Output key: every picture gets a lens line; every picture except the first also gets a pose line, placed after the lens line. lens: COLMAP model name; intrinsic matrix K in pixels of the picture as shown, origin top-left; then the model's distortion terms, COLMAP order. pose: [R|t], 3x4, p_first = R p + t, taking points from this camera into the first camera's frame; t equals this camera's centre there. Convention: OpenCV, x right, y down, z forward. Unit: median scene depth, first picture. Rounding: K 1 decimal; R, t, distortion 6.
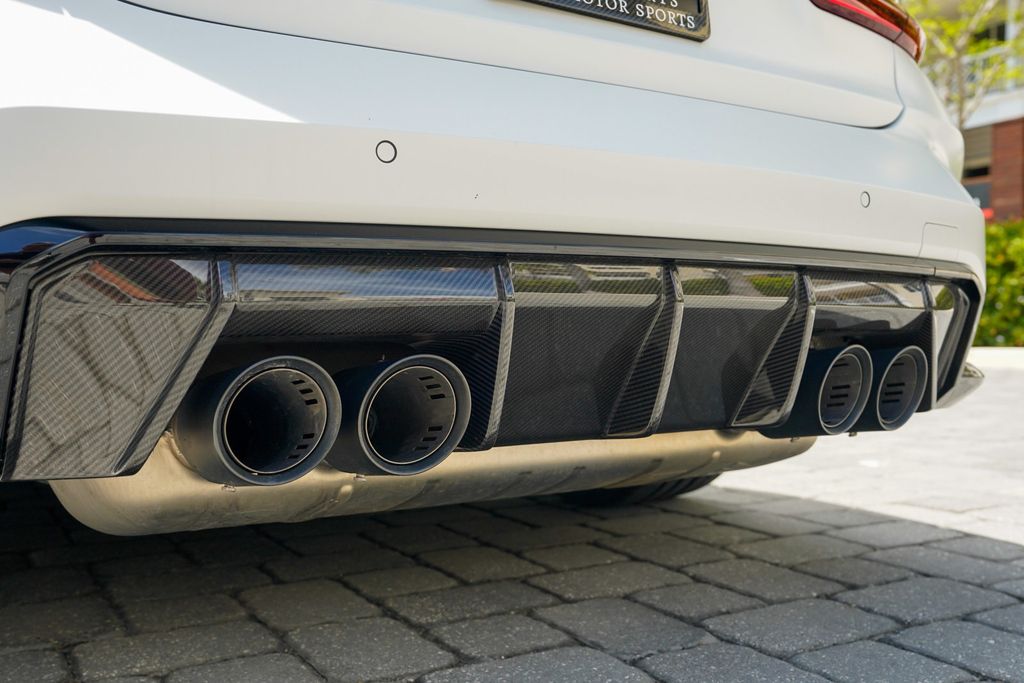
lens RADIAL K [[989.6, 0, 508.4], [0, 989.6, 339.8], [0, 0, 1]] dist [0.037315, 0.000000]
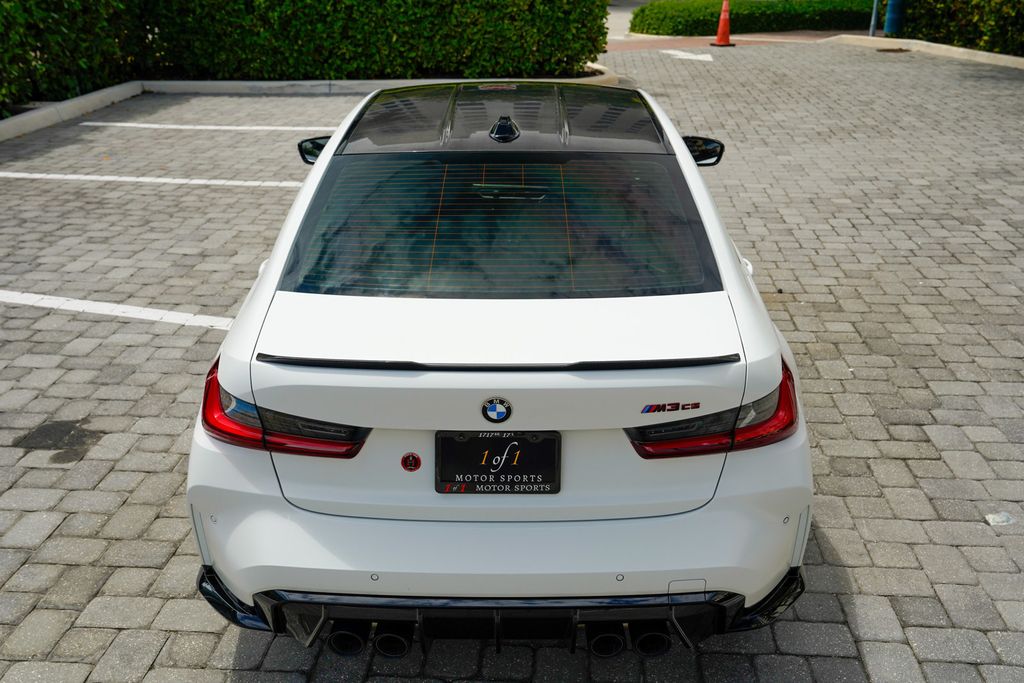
lens RADIAL K [[989.6, 0, 518.1], [0, 989.6, 359.0], [0, 0, 1]] dist [0.037315, 0.000000]
pose [[0.831509, 0.217247, -0.511270, 1.002359], [-0.001196, 0.921056, 0.389427, -1.210931], [0.555510, -0.323200, 0.766126, -0.522943]]
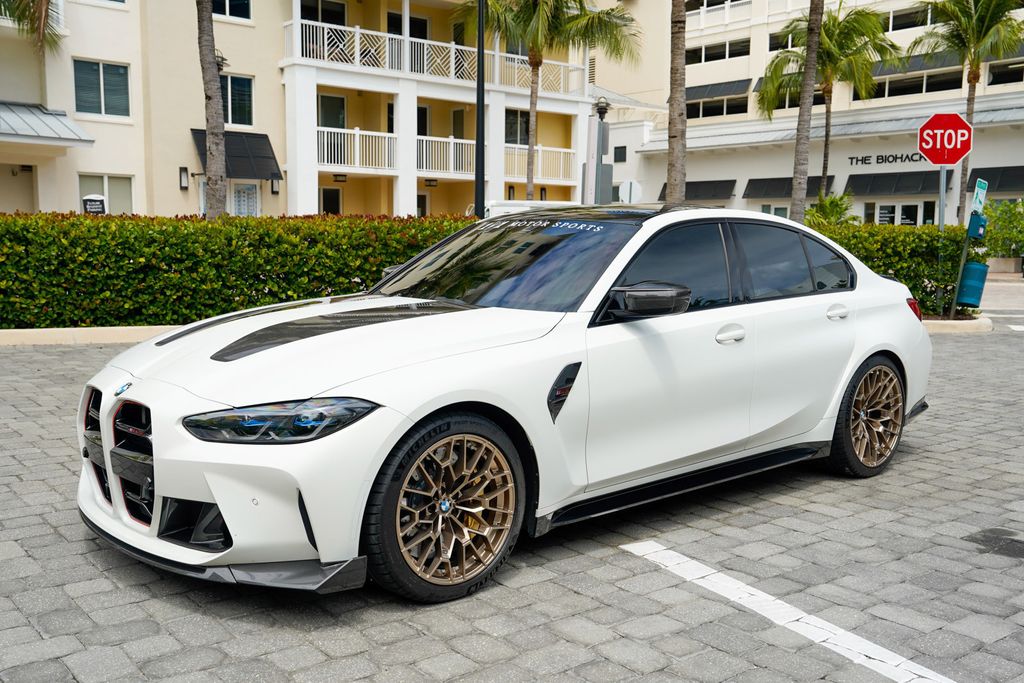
lens RADIAL K [[988.7, 0, 515.2], [0, 988.7, 348.4], [0, 0, 1]] dist [0.029778, 0.000000]
pose [[-0.144308, -0.112549, 0.983111, -4.620779], [-0.014540, 0.993644, 0.111621, -0.667892], [-0.989426, 0.001814, -0.145027, 3.039493]]
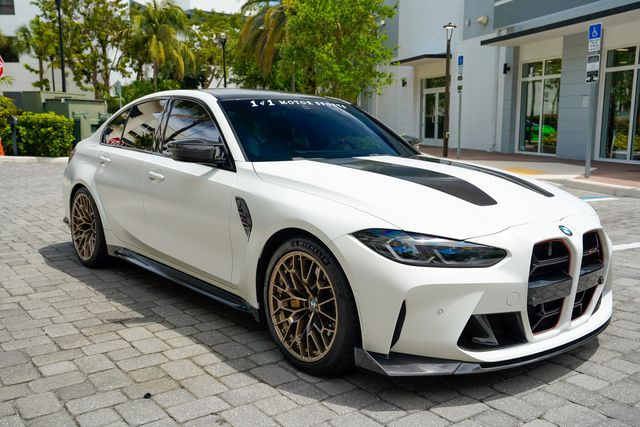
lens RADIAL K [[618.5, 0, 323.9], [0, 618.5, 222.6], [0, 0, 1]] dist [0.037315, 0.000000]
pose [[-0.992555, 0.019073, -0.120296, -0.735355], [-0.000401, 0.987146, 0.159822, -0.613631], [0.121798, 0.158680, -0.979789, 5.721410]]
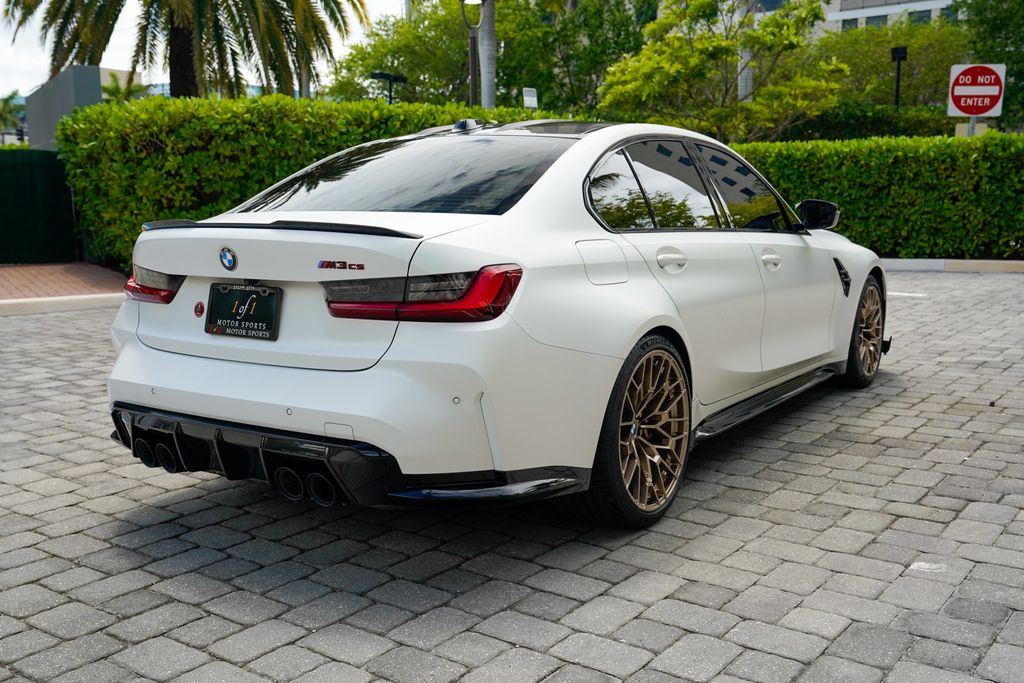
lens RADIAL K [[989.6, 0, 517.8], [0, 989.6, 346.8], [0, 0, 1]] dist [0.037315, 0.000000]
pose [[0.396817, 0.137471, -0.907545, 2.414861], [0.011343, 0.987911, 0.154604, -0.582980], [0.917828, -0.071643, 0.390460, 0.488049]]
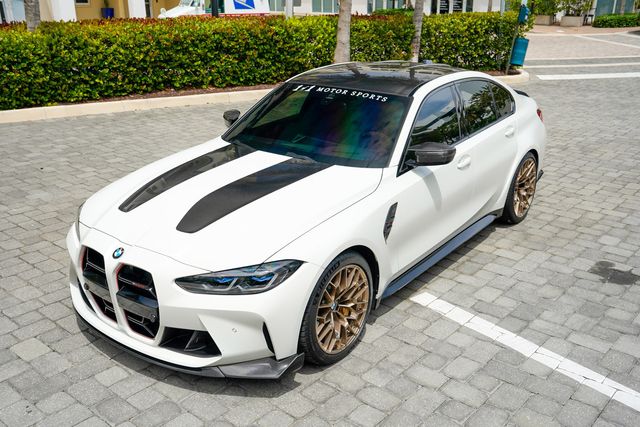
lens RADIAL K [[617.9, 0, 319.6], [0, 617.9, 216.8], [0, 0, 1]] dist [0.029778, 0.000000]
pose [[-0.329285, -0.326445, 0.886005, -4.301674], [-0.001053, 0.938462, 0.345381, -1.255629], [-0.944230, 0.112796, -0.309365, 3.690400]]
